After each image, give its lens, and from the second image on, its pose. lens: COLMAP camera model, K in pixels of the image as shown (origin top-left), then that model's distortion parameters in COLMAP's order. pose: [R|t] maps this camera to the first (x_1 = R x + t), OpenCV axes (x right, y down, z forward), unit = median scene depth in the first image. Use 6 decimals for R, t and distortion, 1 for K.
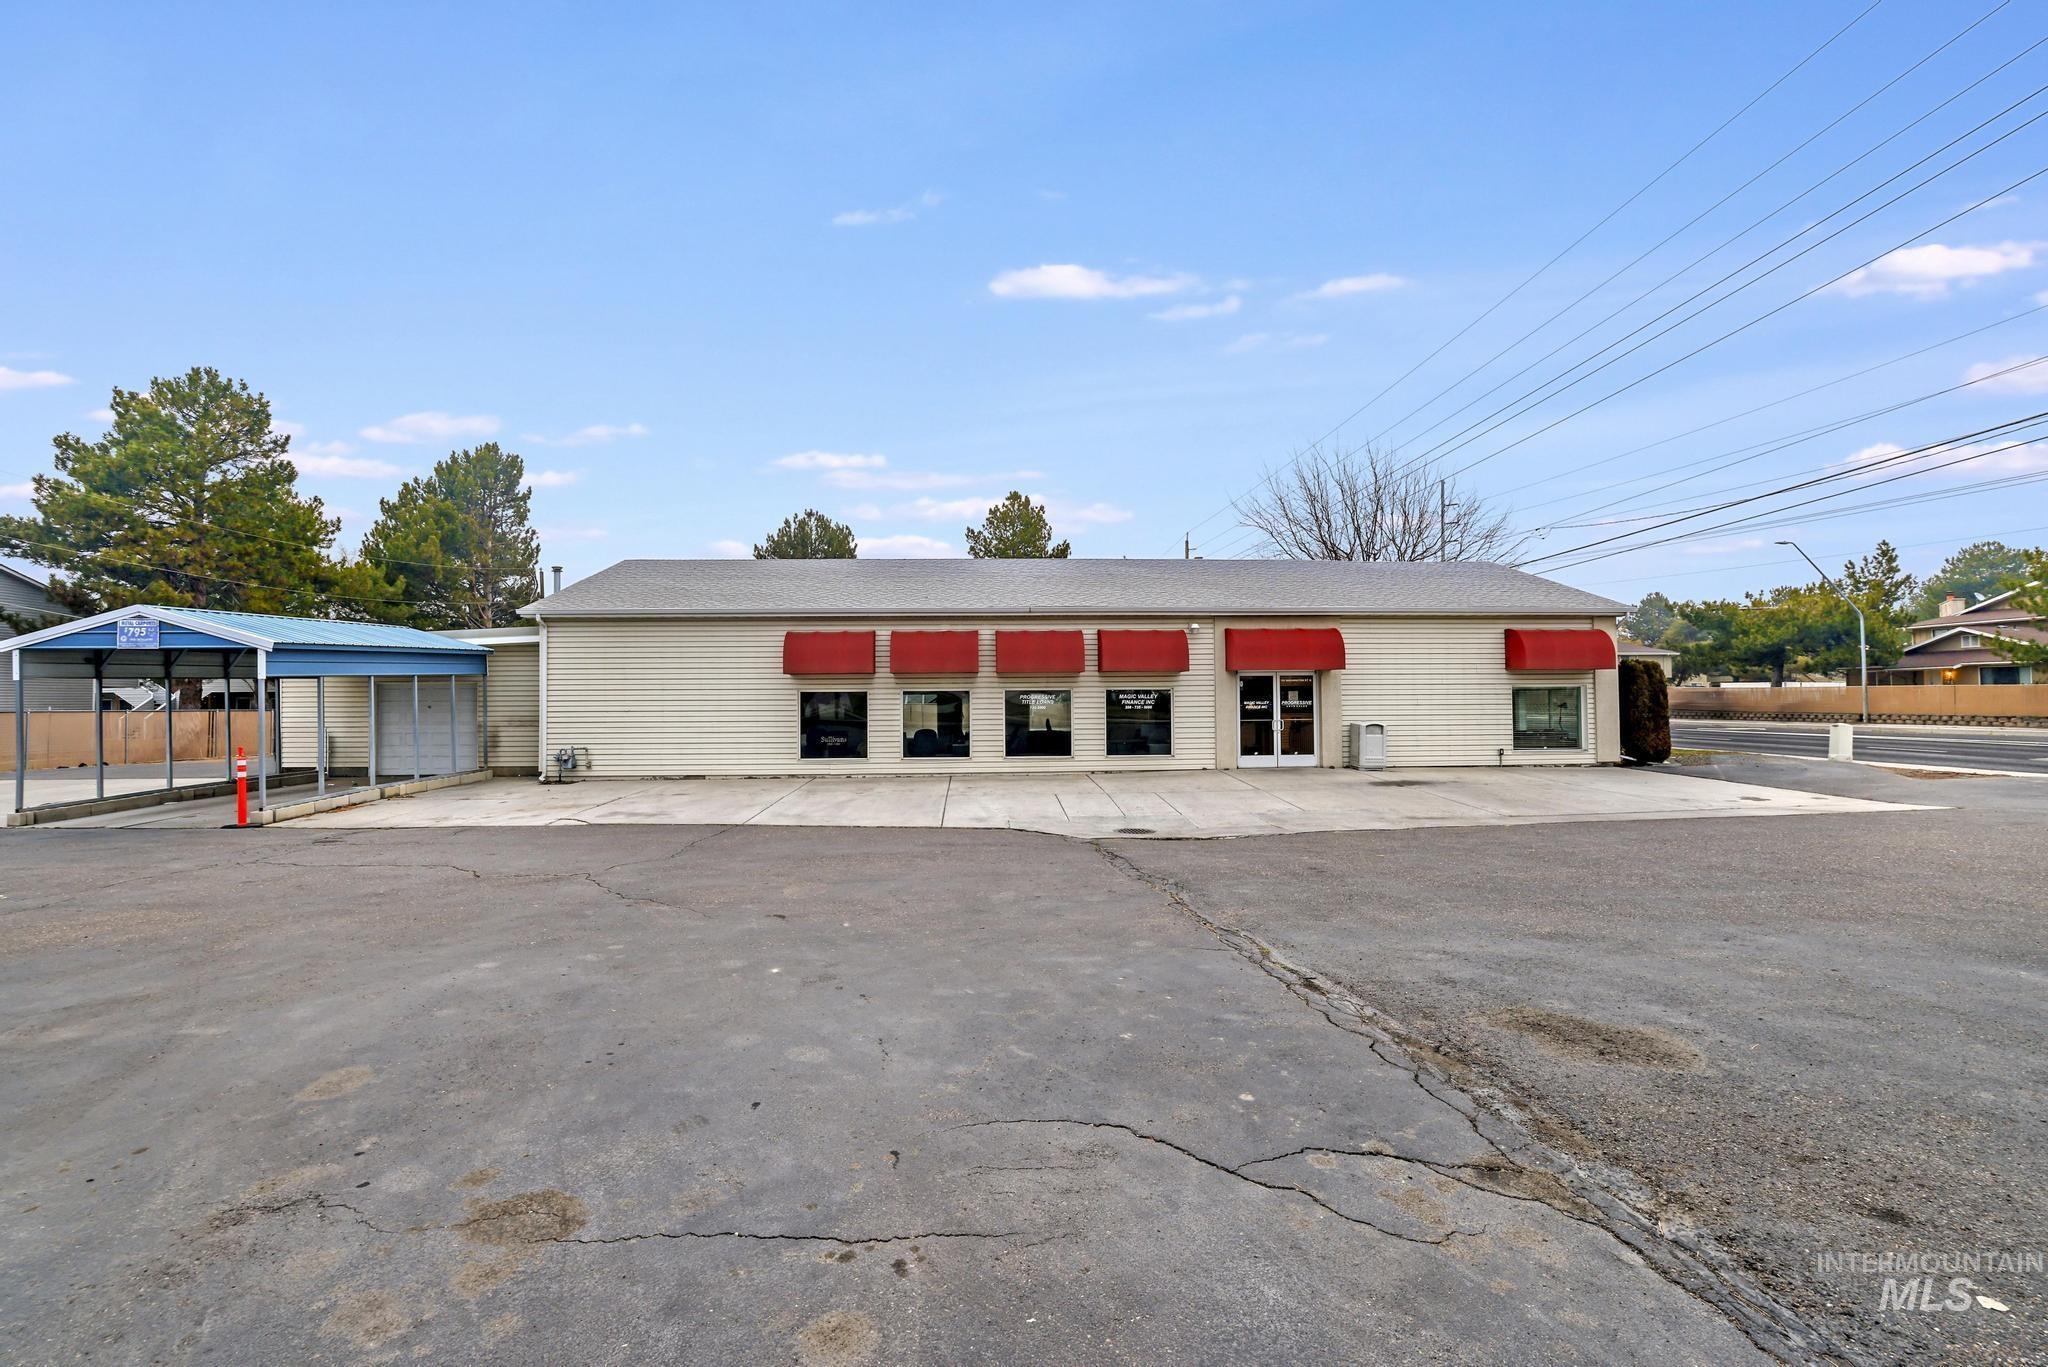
lens RADIAL K [[869.0, 0, 1017.3], [0, 869.0, 671.9], [0, 0, 1]] dist [-0.001412, 0.000185]
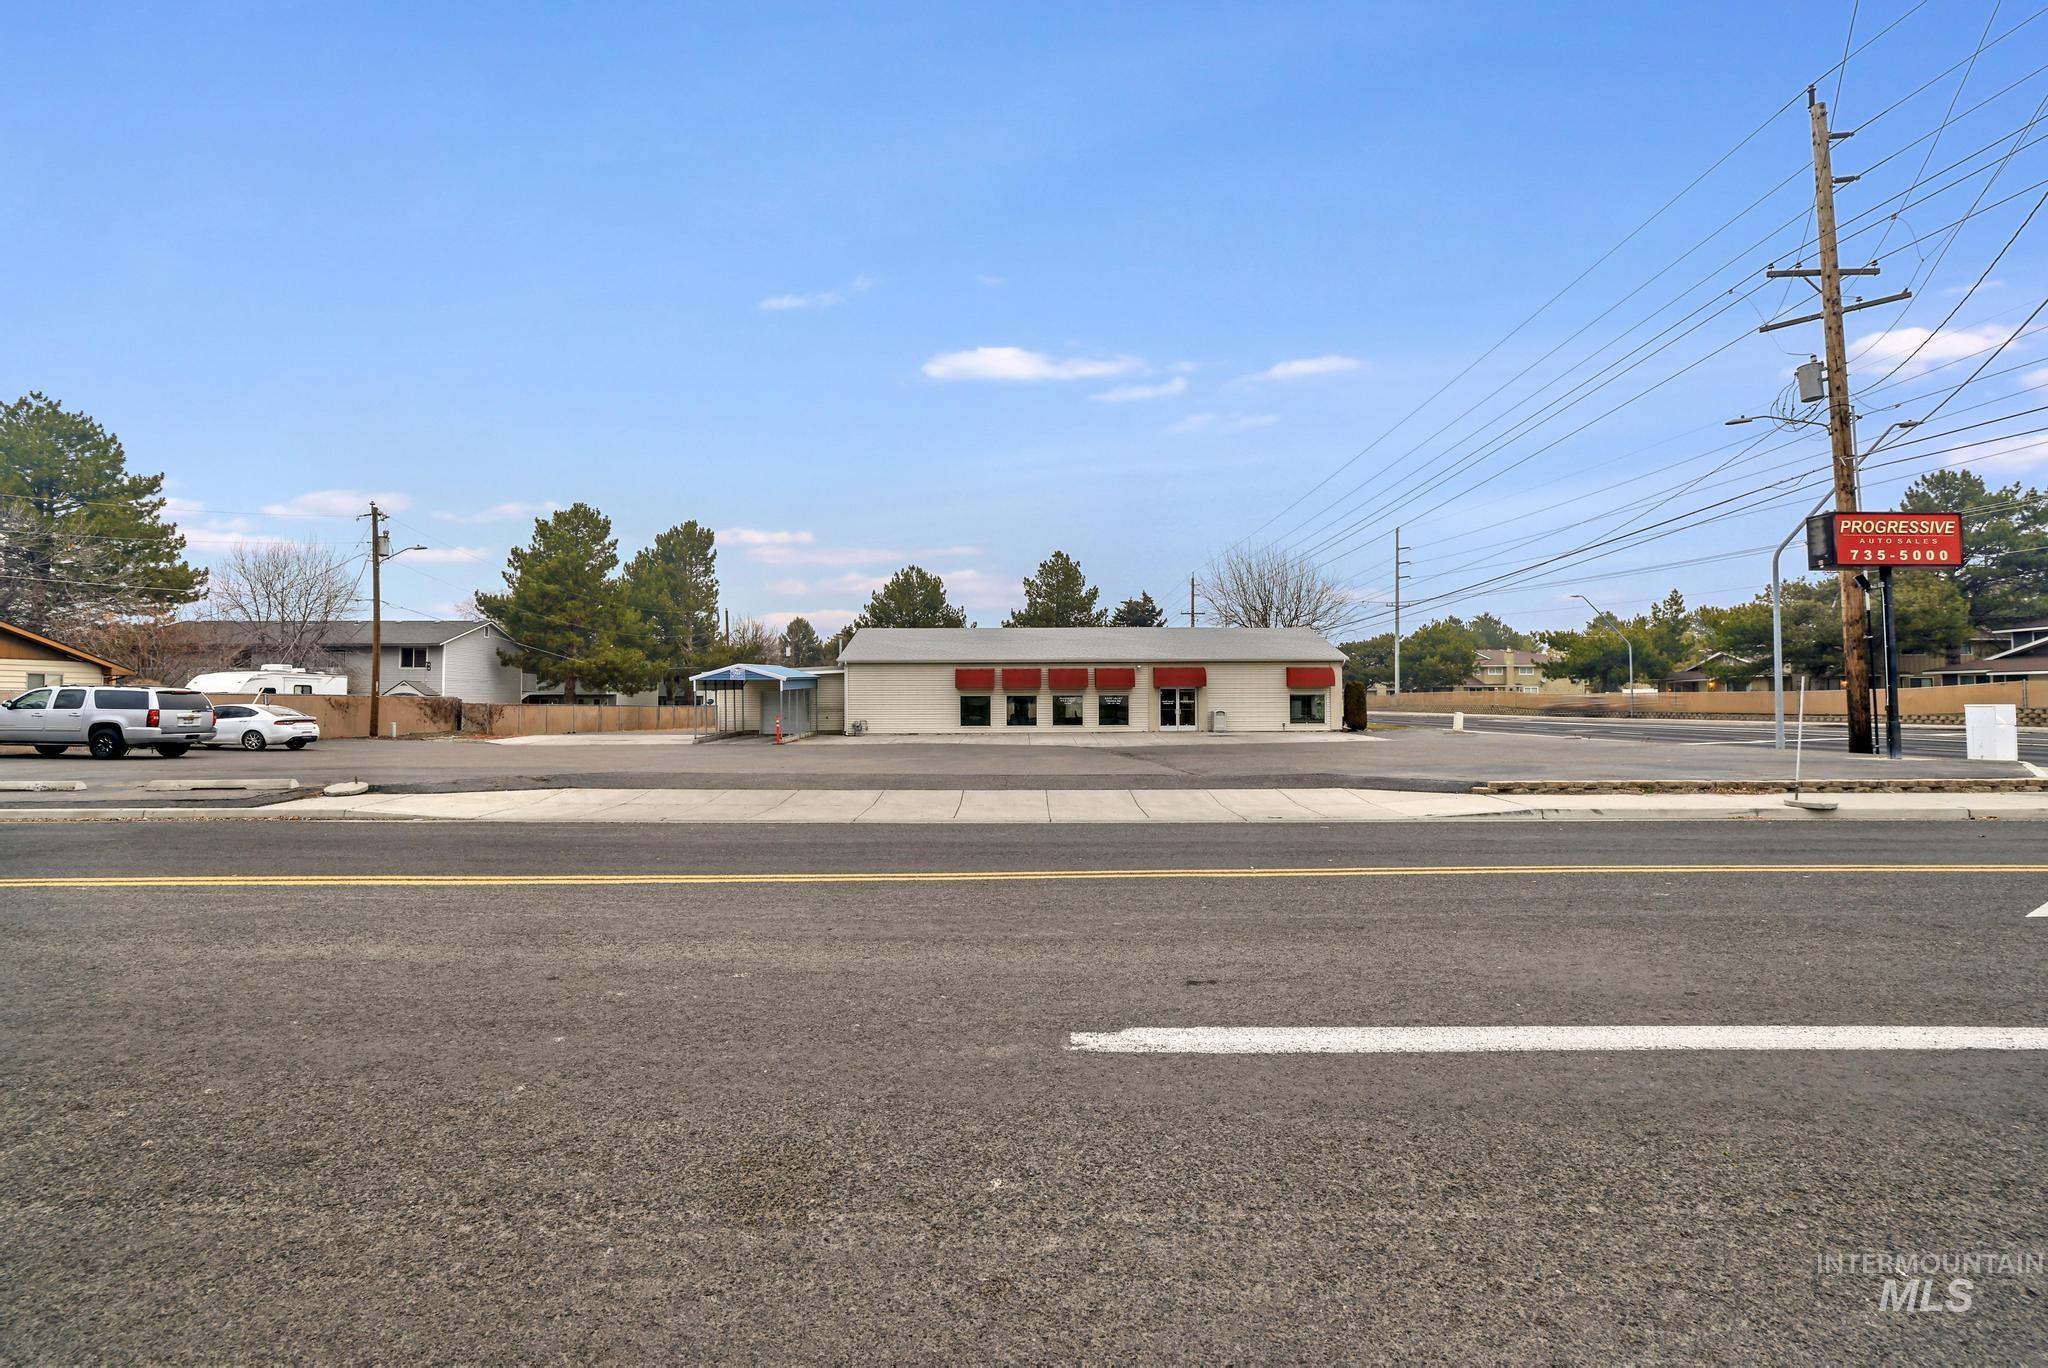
lens RADIAL K [[869.0, 0, 1017.3], [0, 869.0, 672.4], [0, 0, 1]] dist [-0.001412, 0.000185]
pose [[0.998647, 0.000426, -0.051998, 0.010434], [-0.000589, 0.999995, -0.003114, -0.028811], [0.051997, 0.003140, 0.998642, -1.149690]]
